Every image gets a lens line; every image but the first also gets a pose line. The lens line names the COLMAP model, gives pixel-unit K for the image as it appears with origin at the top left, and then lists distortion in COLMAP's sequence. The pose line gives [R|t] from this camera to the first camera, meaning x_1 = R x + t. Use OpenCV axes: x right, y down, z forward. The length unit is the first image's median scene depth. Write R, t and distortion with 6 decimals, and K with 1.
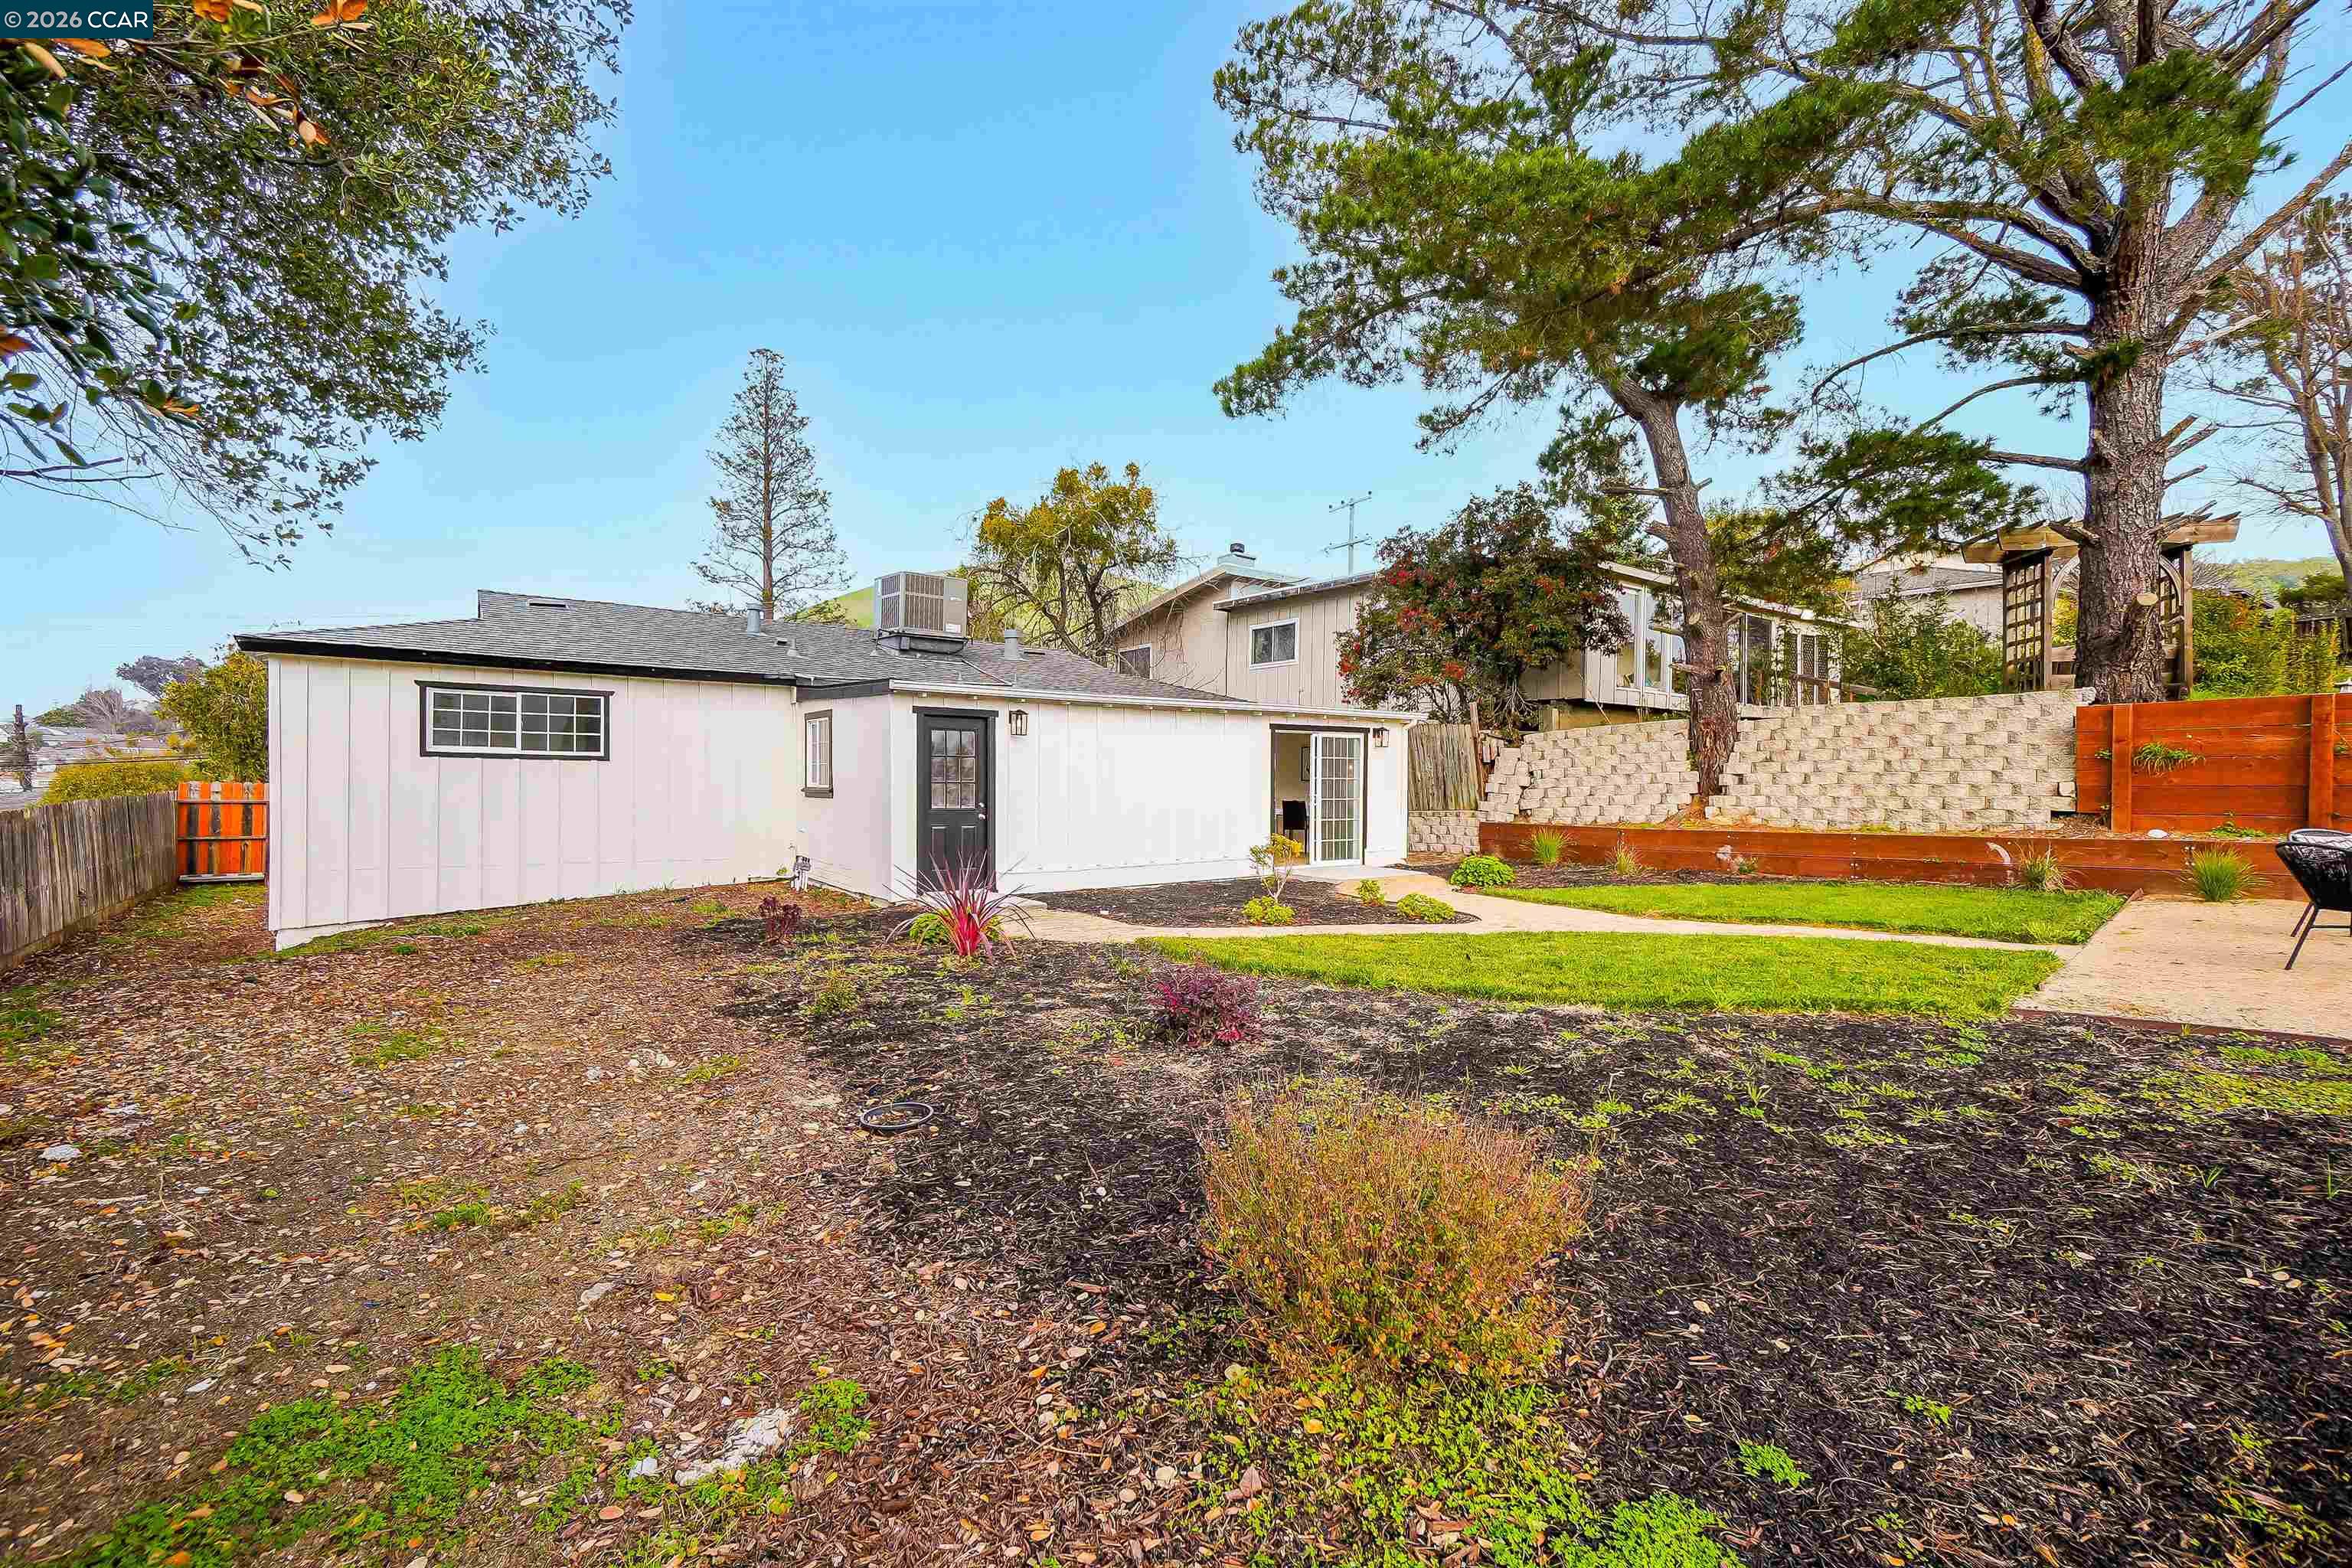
lens RADIAL K [[1033.6, 0, 1183.2], [0, 1033.6, 771.1], [0, 0, 1]] dist [-0.002096, 0.000259]
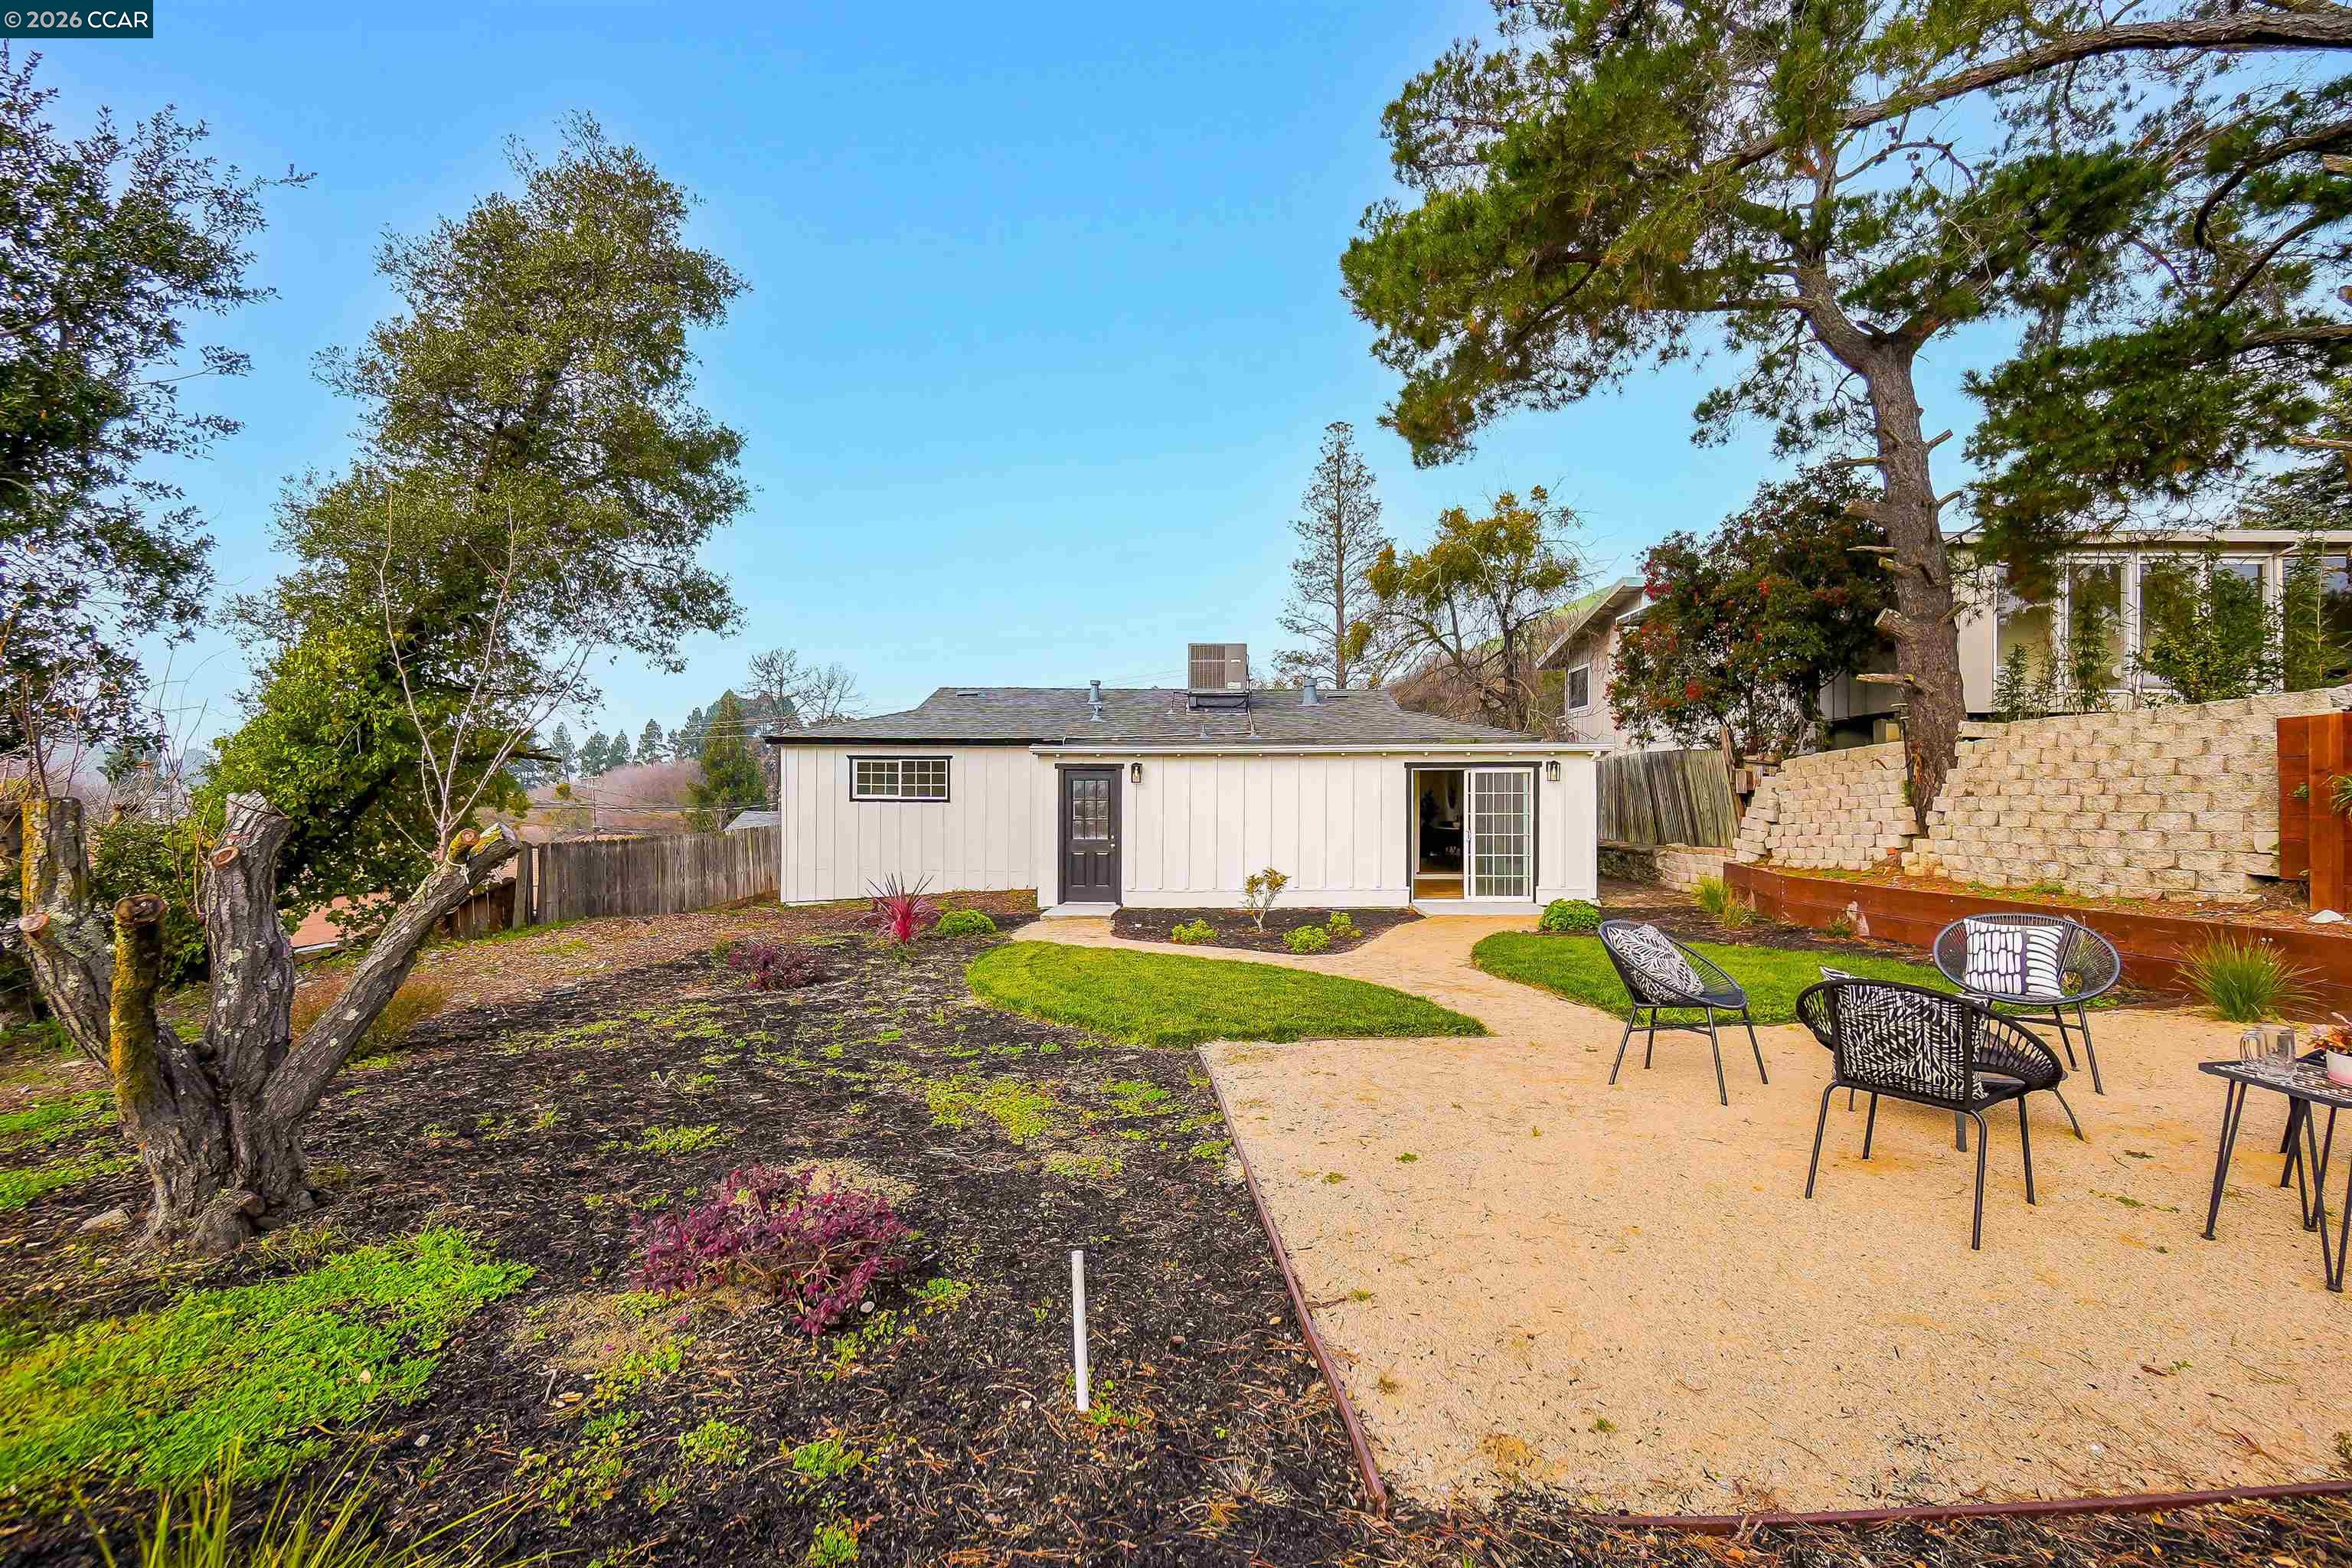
lens RADIAL K [[1033.6, 0, 1183.2], [0, 1033.6, 771.1], [0, 0, 1]] dist [-0.002096, 0.000259]
pose [[0.784913, -0.021721, -0.619226, 0.563346], [0.011506, 0.999724, -0.020483, -0.018265], [0.619500, 0.008952, 0.784946, 0.031973]]
